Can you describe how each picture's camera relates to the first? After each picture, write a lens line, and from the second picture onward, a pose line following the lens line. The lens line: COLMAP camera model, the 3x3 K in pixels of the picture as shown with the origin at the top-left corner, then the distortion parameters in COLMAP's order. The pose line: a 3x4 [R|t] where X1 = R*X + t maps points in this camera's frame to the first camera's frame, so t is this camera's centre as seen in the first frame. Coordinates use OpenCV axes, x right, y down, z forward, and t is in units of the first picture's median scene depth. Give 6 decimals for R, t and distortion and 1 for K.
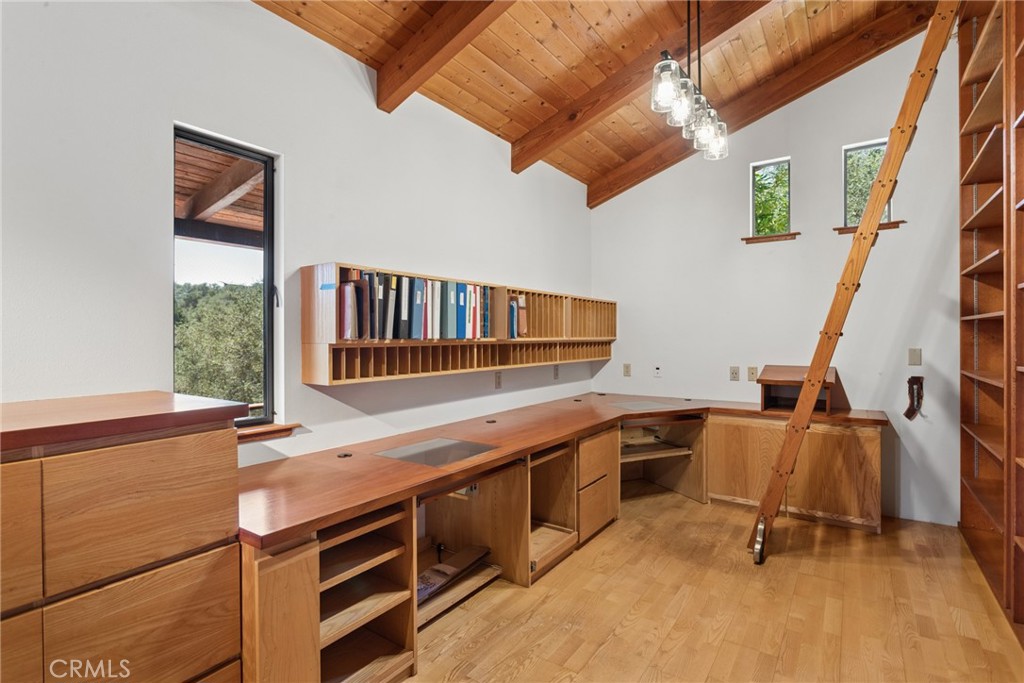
lens RADIAL K [[497.4, 0, 509.9], [0, 497.4, 336.3], [0, 0, 1]] dist [-0.009936, 0.002368]
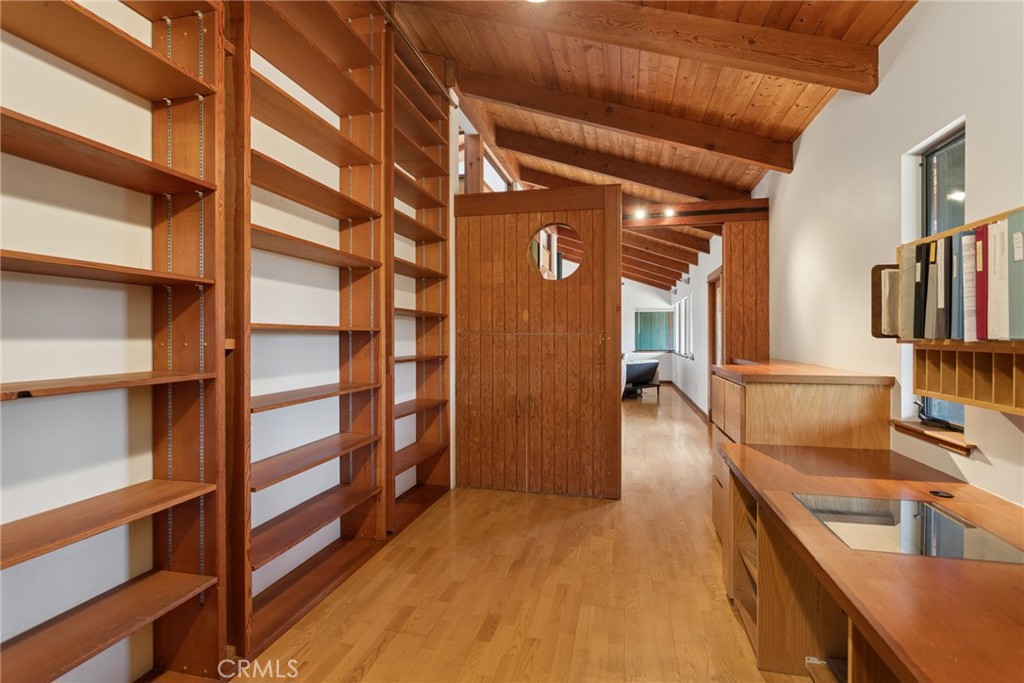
lens RADIAL K [[497.4, 0, 509.9], [0, 497.4, 336.3], [0, 0, 1]] dist [-0.009936, 0.002368]
pose [[-0.927927, 0.004034, -0.372739, 0.394691], [0.004712, 0.999988, -0.000908, -0.000062], [0.372731, -0.002599, -0.927936, 1.038782]]
